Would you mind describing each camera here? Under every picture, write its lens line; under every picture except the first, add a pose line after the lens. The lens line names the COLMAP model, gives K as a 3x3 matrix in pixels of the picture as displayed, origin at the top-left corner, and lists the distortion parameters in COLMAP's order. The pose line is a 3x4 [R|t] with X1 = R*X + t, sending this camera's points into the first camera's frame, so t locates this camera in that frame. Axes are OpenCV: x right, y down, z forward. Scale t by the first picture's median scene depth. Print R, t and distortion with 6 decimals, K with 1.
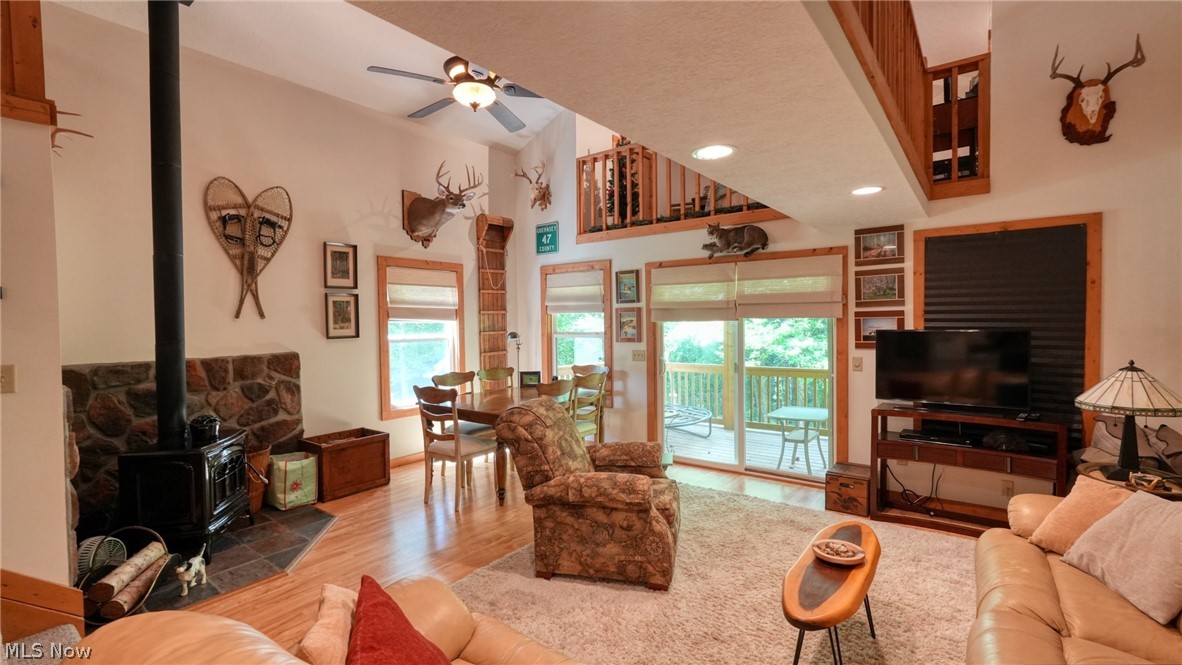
lens RADIAL K [[523.6, 0, 591.7], [0, 523.6, 332.7], [0, 0, 1]] dist [-0.008806, 0.005573]
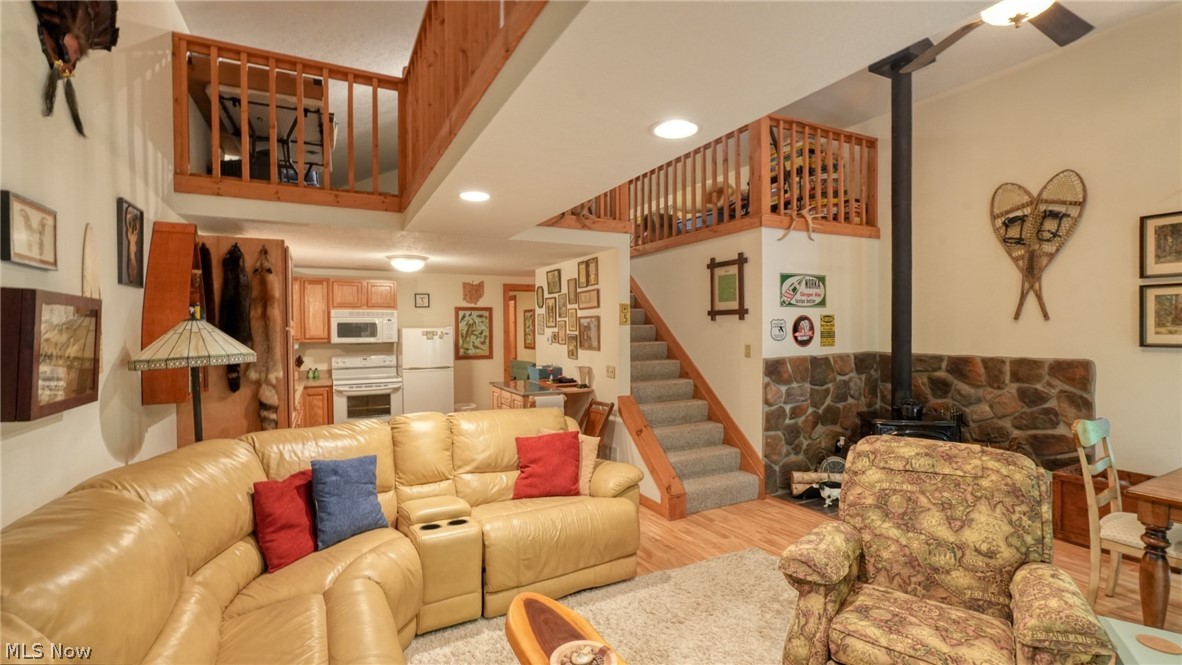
lens RADIAL K [[523.6, 0, 582.5], [0, 523.6, 336.5], [0, 0, 1]] dist [-0.008806, 0.005573]
pose [[-0.428568, 0.033193, -0.902900, 0.525810], [-0.010651, 0.999070, 0.041784, -0.026077], [0.903447, 0.027524, -0.427816, 0.616847]]
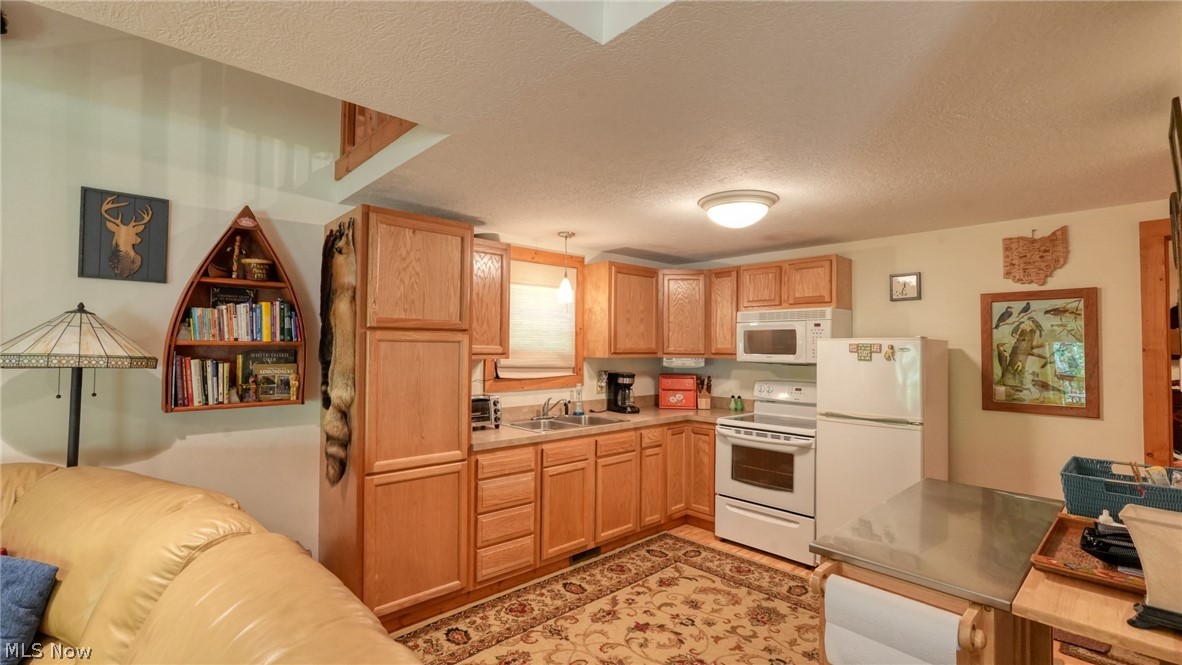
lens RADIAL K [[523.6, 0, 588.1], [0, 523.6, 328.7], [0, 0, 1]] dist [-0.008806, 0.005573]
pose [[-0.986516, 0.009092, 0.163414, -0.316736], [0.007015, 0.999887, -0.013281, 0.008772], [-0.163517, -0.011956, -0.986468, 0.395916]]
